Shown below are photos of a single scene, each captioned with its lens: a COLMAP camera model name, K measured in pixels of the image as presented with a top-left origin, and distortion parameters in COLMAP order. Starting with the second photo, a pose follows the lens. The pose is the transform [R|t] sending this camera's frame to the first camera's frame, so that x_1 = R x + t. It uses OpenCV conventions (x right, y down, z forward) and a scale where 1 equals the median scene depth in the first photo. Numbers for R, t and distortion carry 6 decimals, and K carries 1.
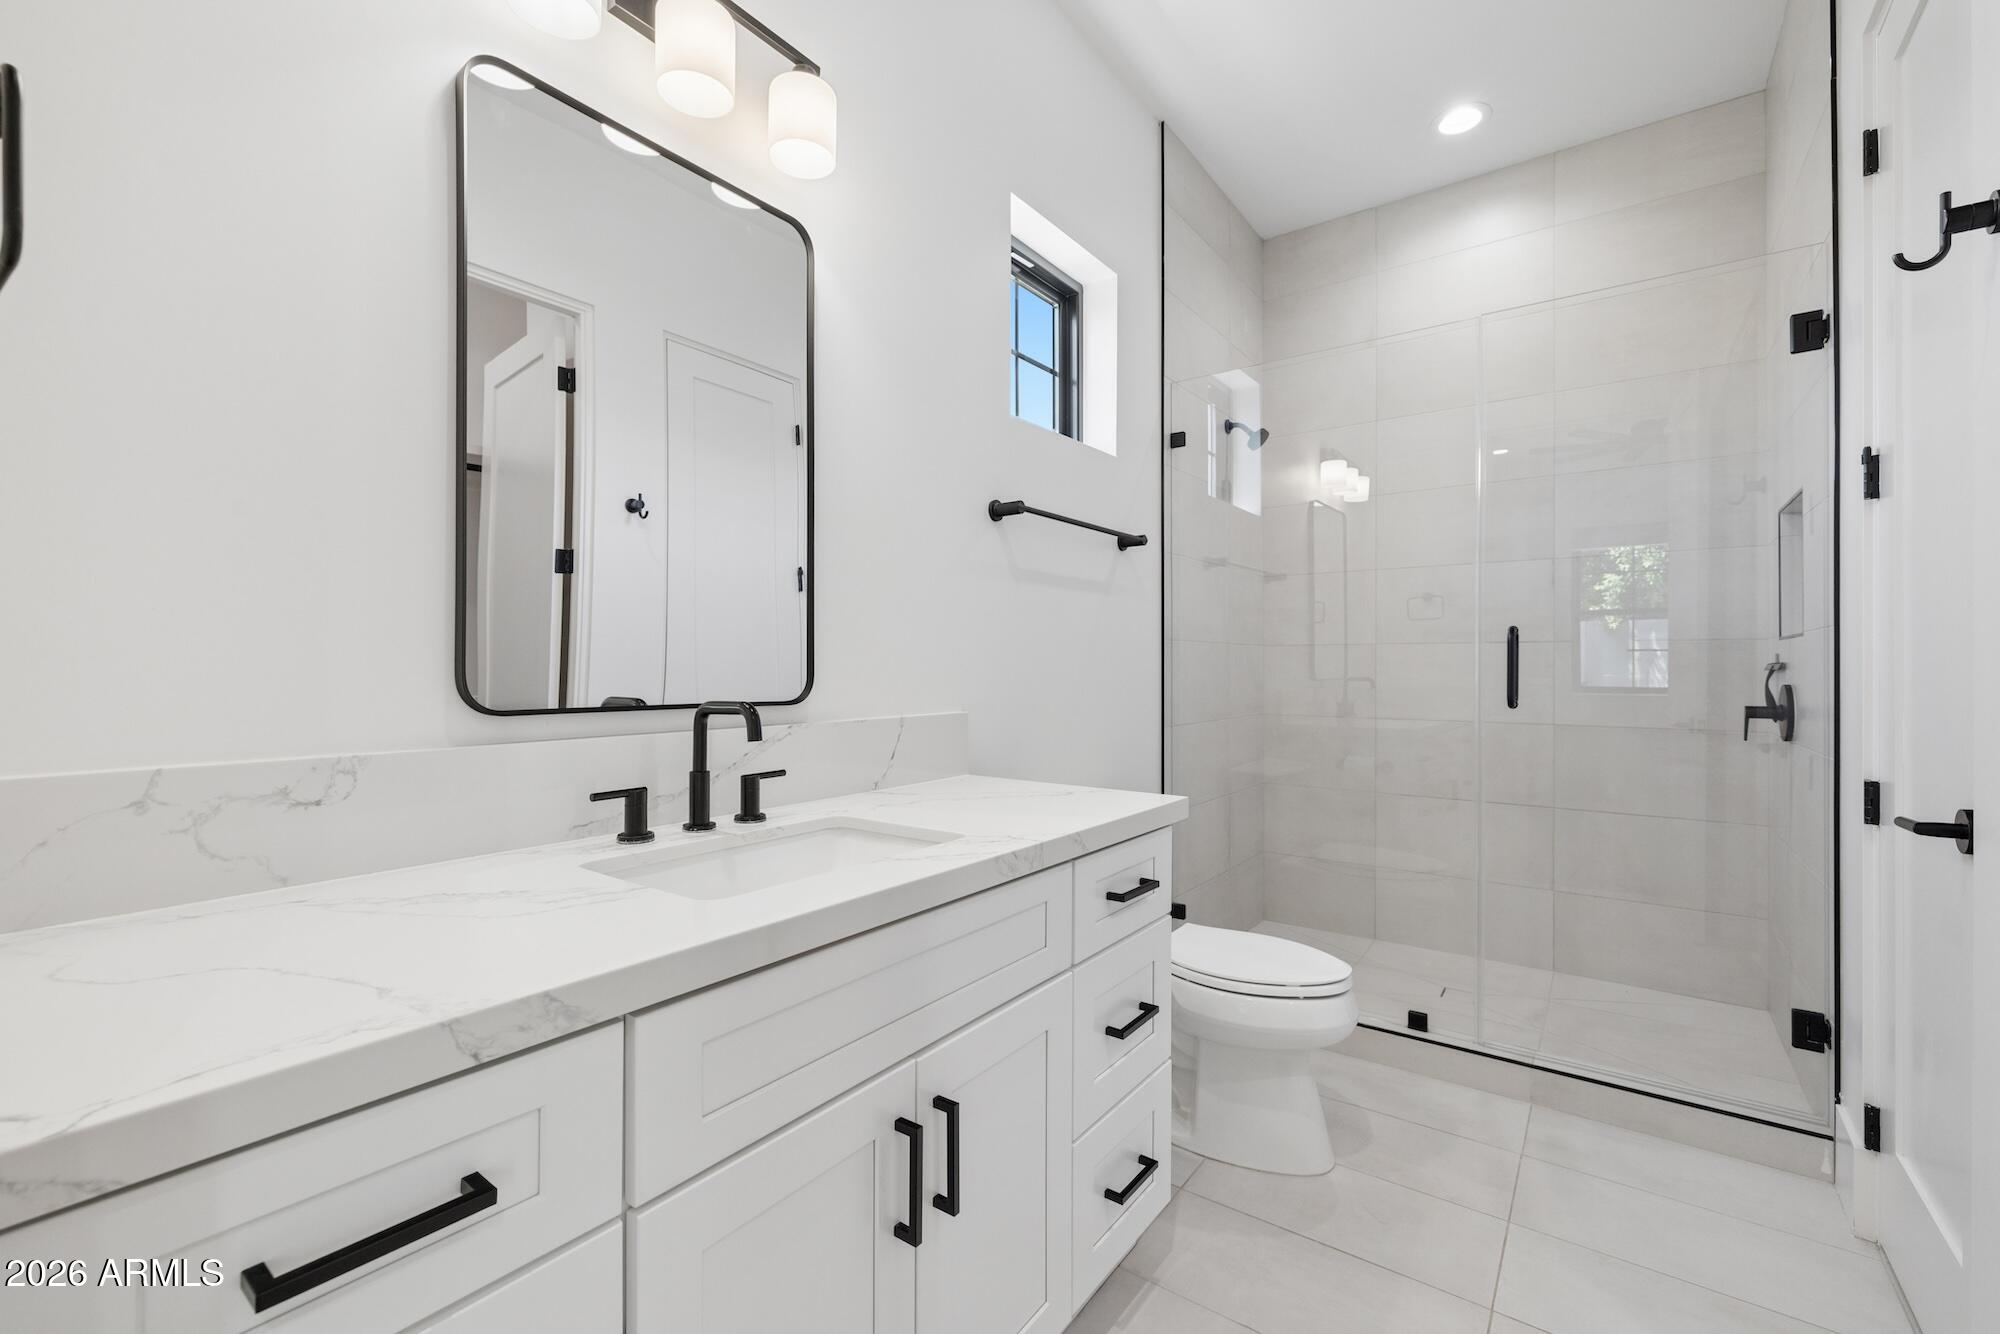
lens RADIAL K [[834.2, 0, 1002.3], [0, 834.2, 667.8], [0, 0, 1]] dist [-0.000581, 0.000053]
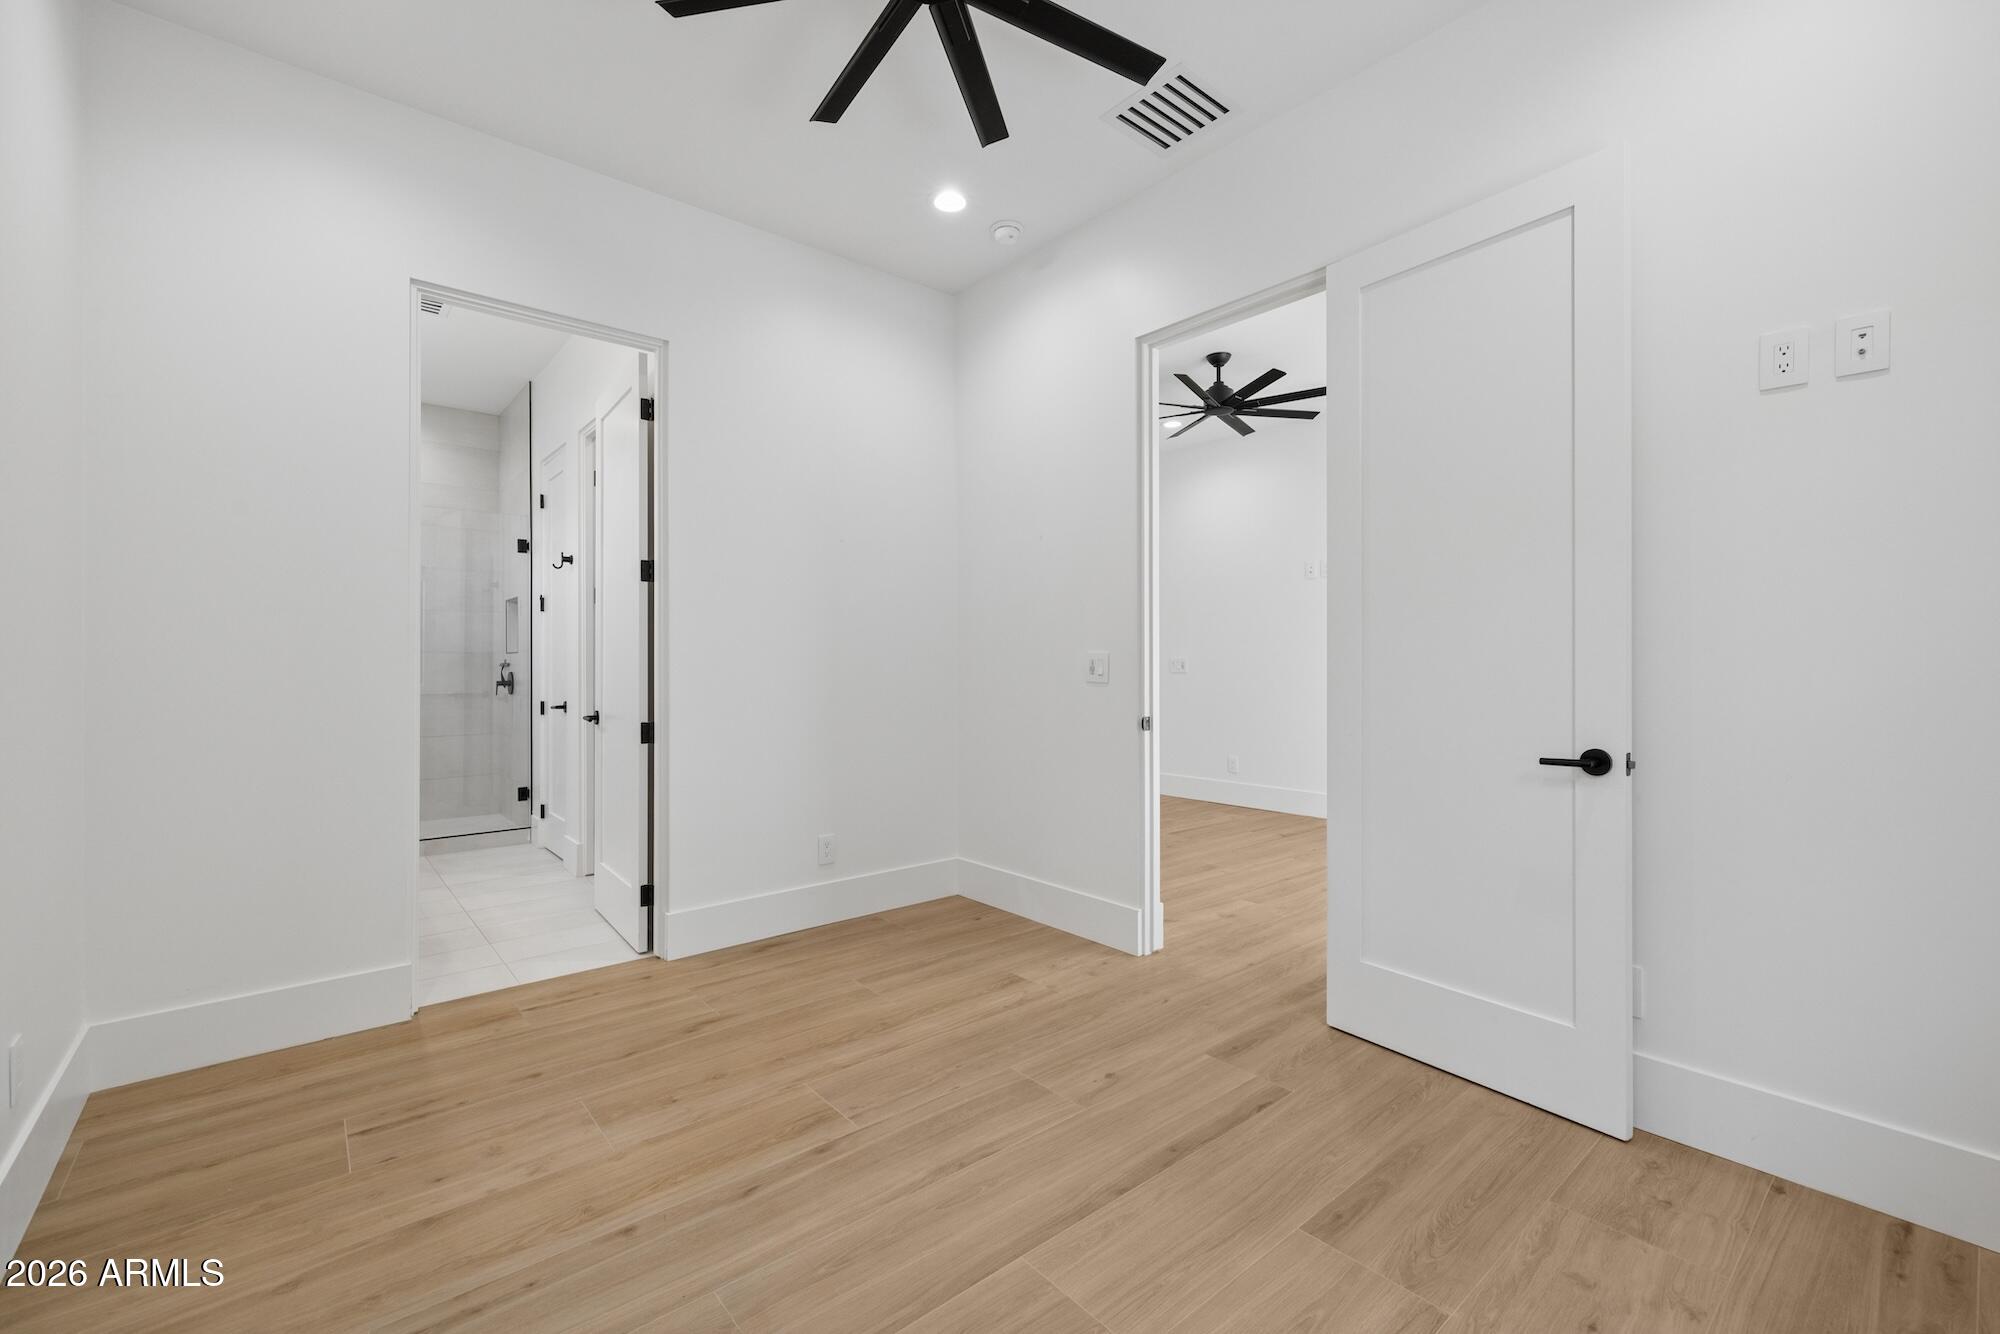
lens RADIAL K [[834.2, 0, 1001.1], [0, 834.2, 667.9], [0, 0, 1]] dist [-0.000581, 0.000053]
pose [[0.224020, -0.003061, 0.974580, -1.316853], [-0.001113, 0.999994, 0.003397, -0.002319], [-0.974584, -0.001846, 0.224016, -1.121341]]
